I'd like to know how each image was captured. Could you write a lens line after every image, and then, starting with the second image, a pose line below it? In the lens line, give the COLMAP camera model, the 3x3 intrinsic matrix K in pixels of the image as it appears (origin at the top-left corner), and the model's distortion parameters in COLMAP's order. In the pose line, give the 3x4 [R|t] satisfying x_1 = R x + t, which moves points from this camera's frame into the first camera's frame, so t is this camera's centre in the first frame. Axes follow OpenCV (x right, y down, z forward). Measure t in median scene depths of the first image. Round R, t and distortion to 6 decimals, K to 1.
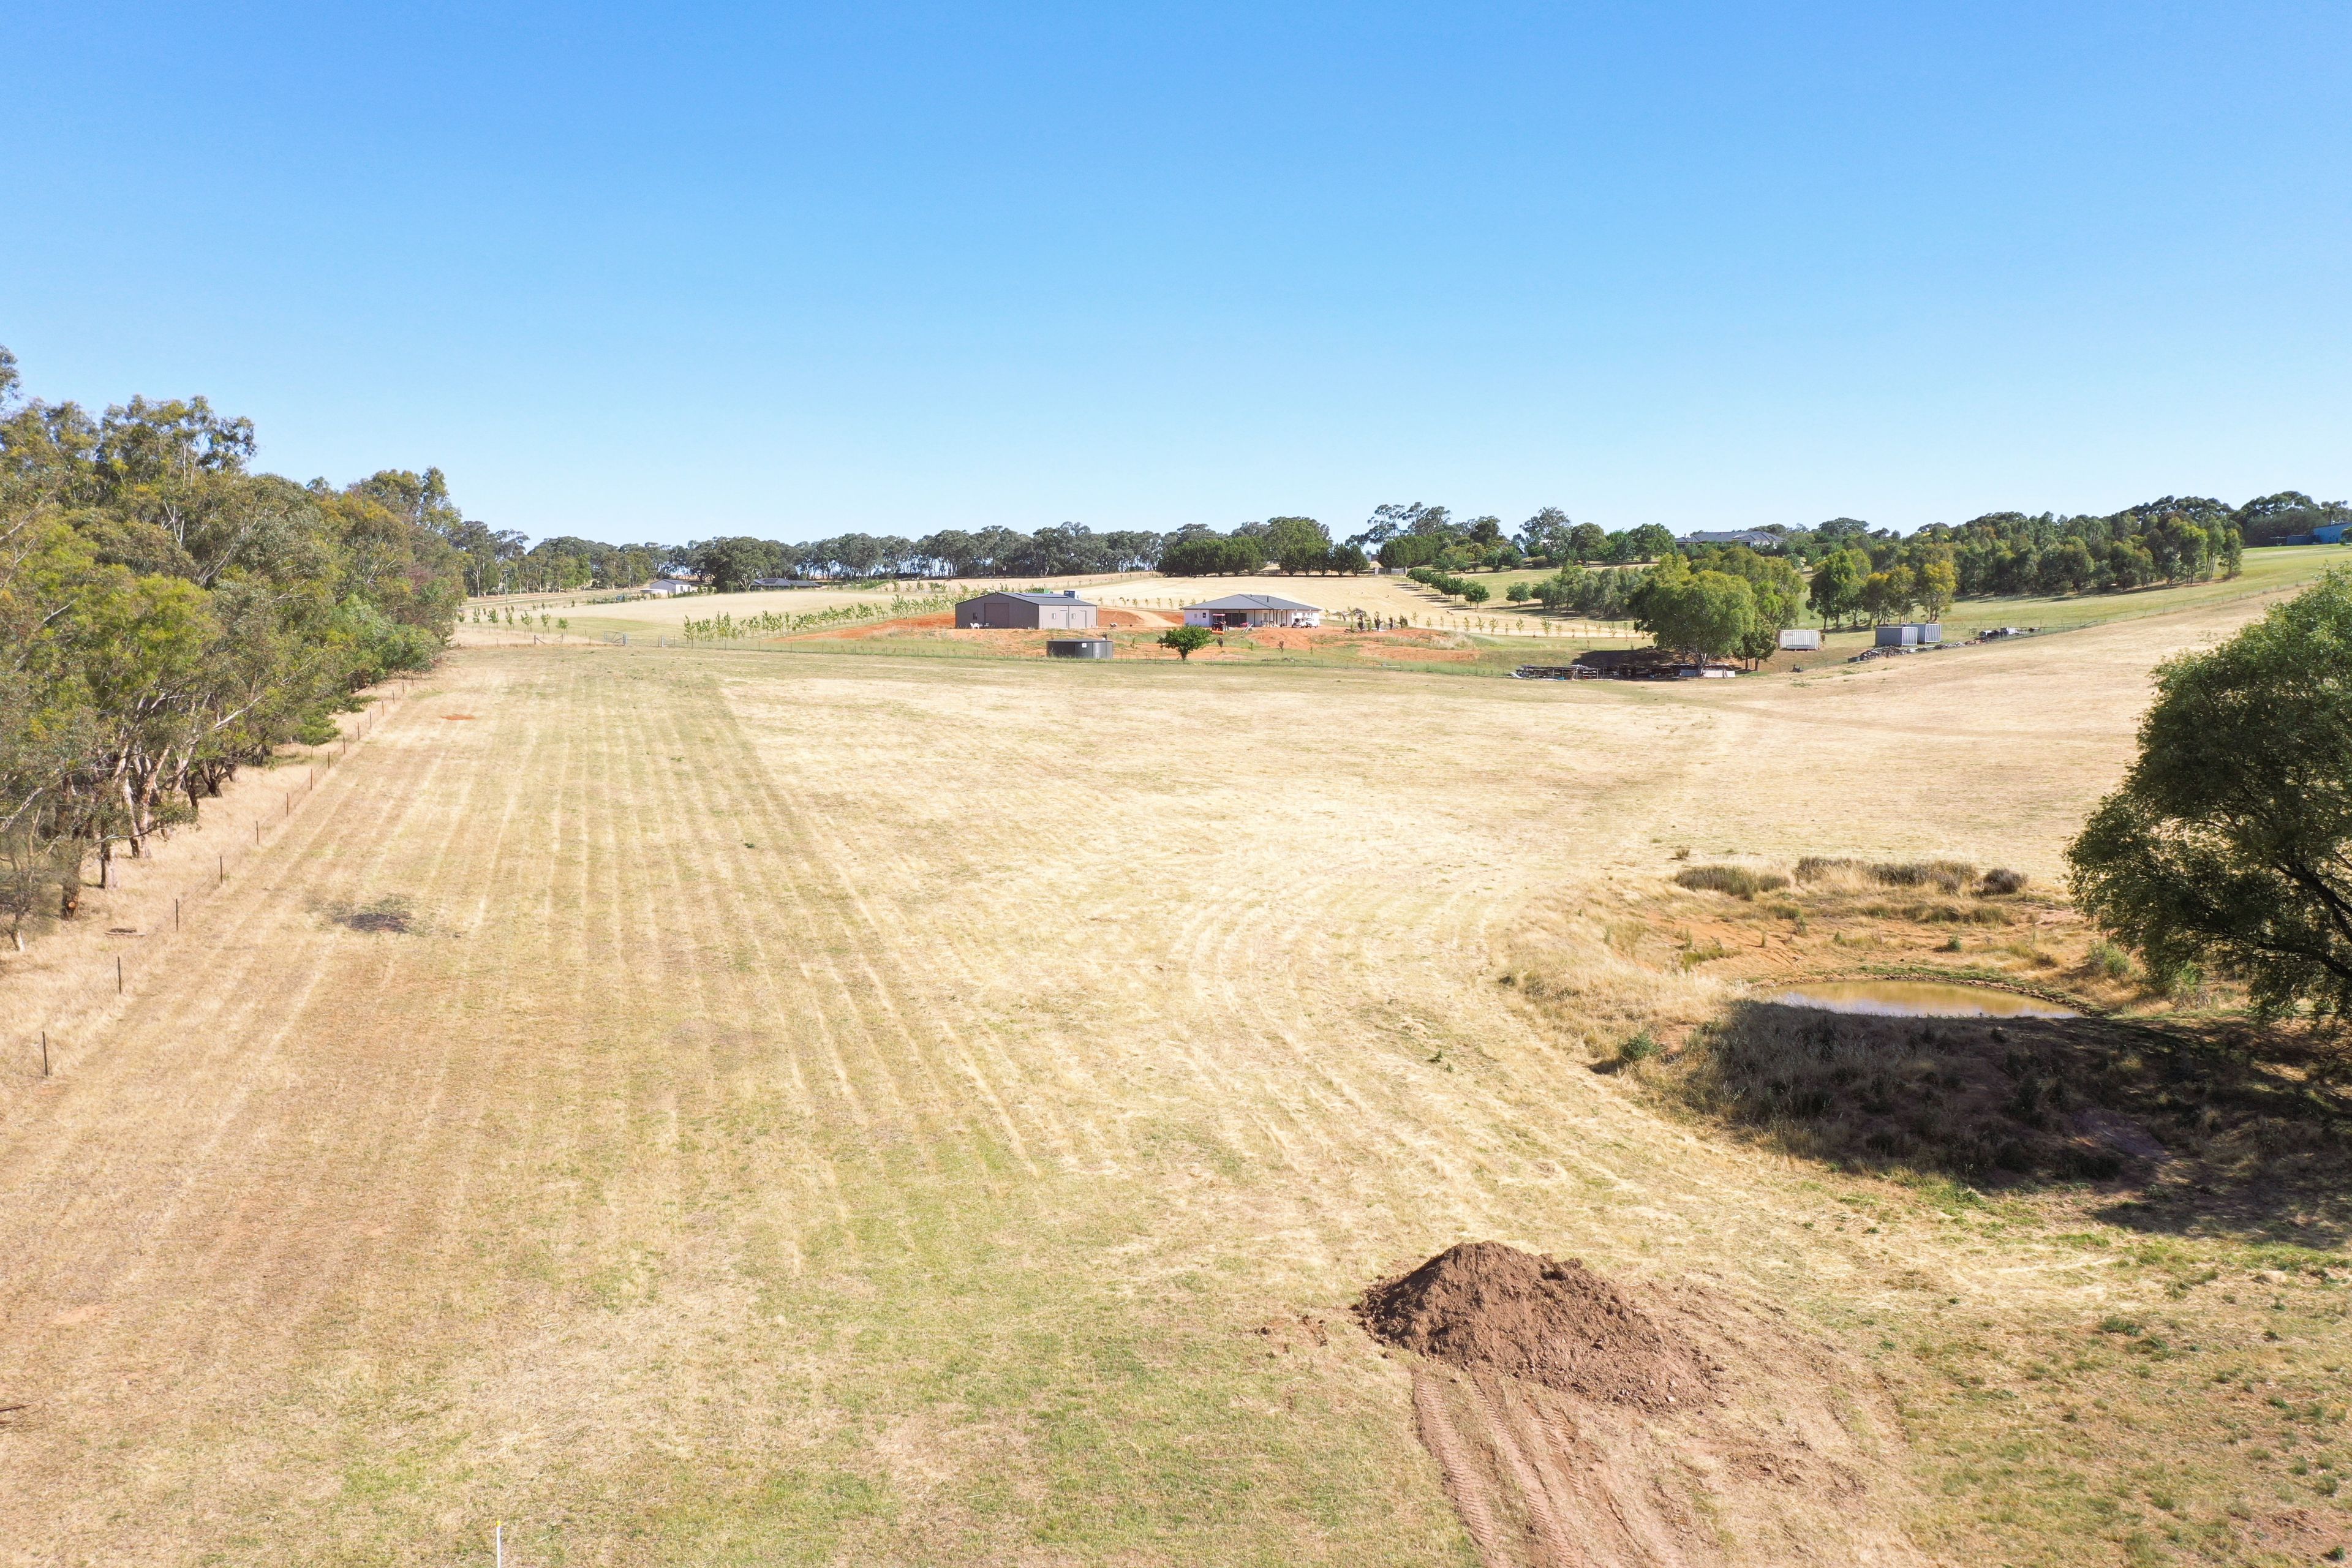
lens RADIAL K [[1862.0, 0, 1179.2], [0, 1862.0, 787.7], [0, 0, 1]] dist [0.001076, 0.009647]
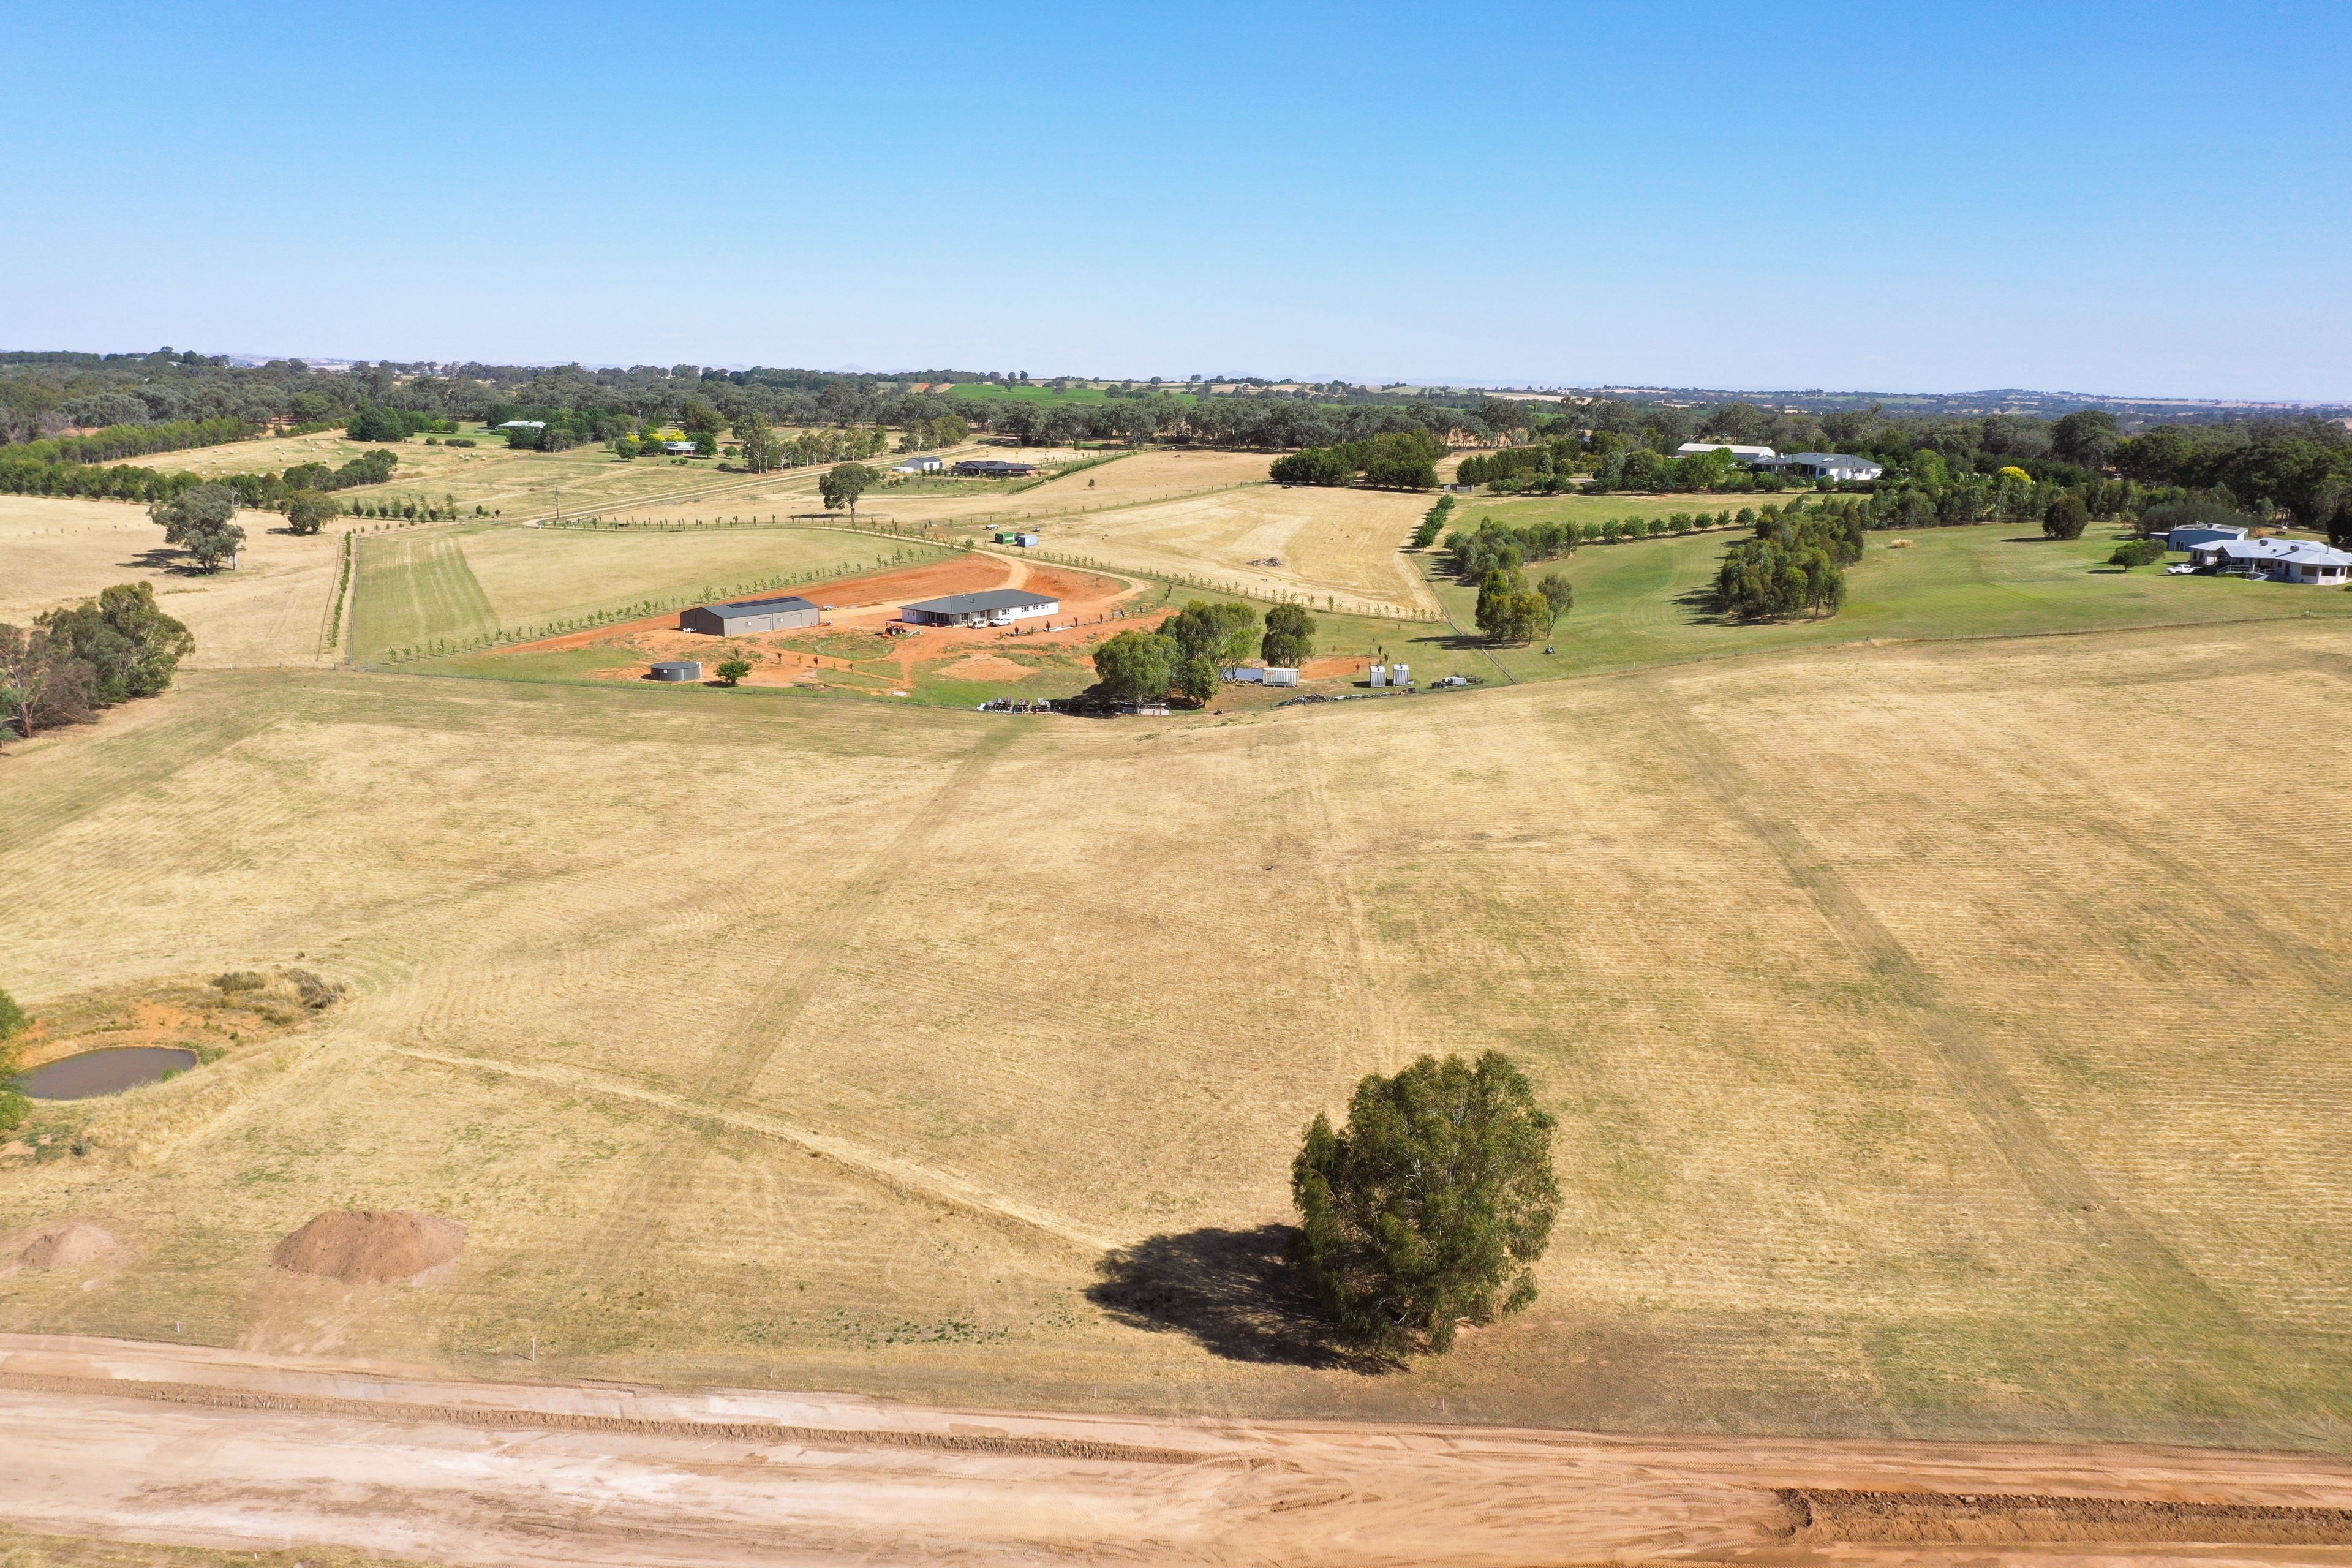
lens RADIAL K [[1862.0, 0, 1189.3], [0, 1862.0, 781.9], [0, 0, 1]] dist [0.001076, 0.009647]
pose [[0.945323, 0.085869, -0.314628, 0.518506], [-0.046774, 0.990439, 0.129778, -0.130107], [0.322764, -0.107966, 0.940301, -0.144197]]
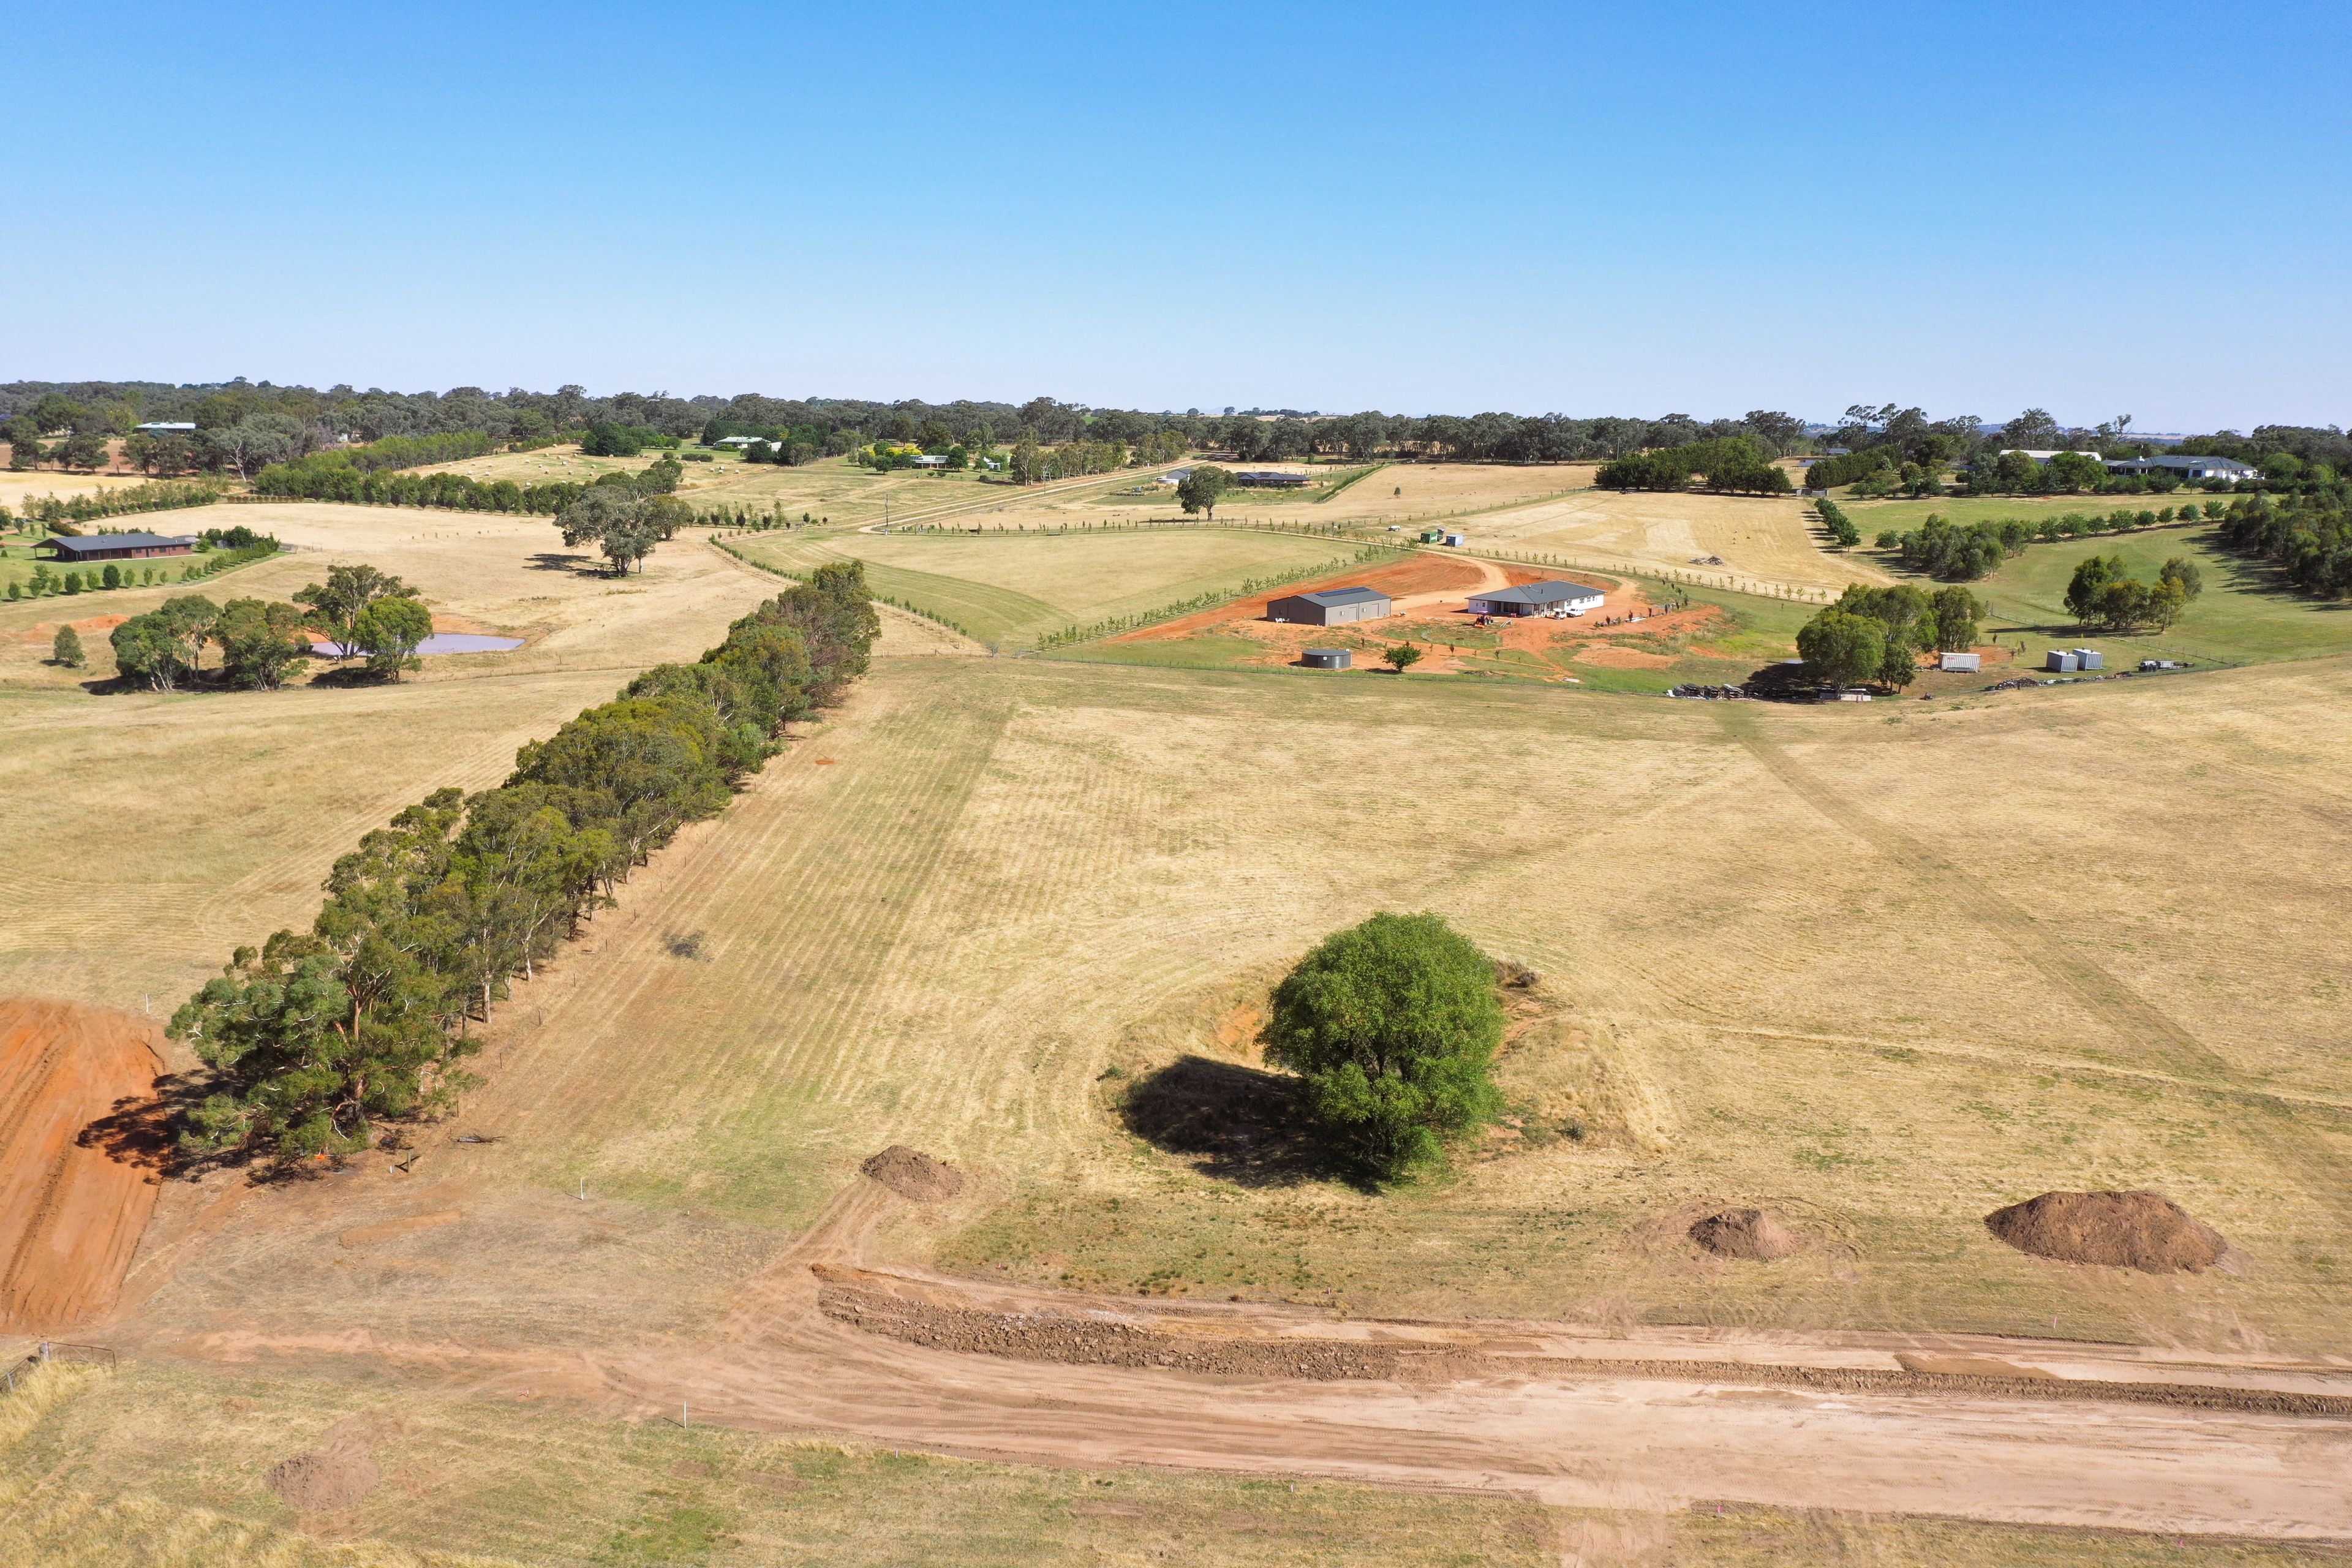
lens RADIAL K [[1862.0, 0, 1177.8], [0, 1862.0, 789.2], [0, 0, 1]] dist [0.001076, 0.009647]
pose [[0.947791, 0.077313, -0.309379, 0.181270], [-0.043711, 0.992506, 0.114113, -0.087258], [0.315883, -0.094632, 0.944067, -0.211327]]
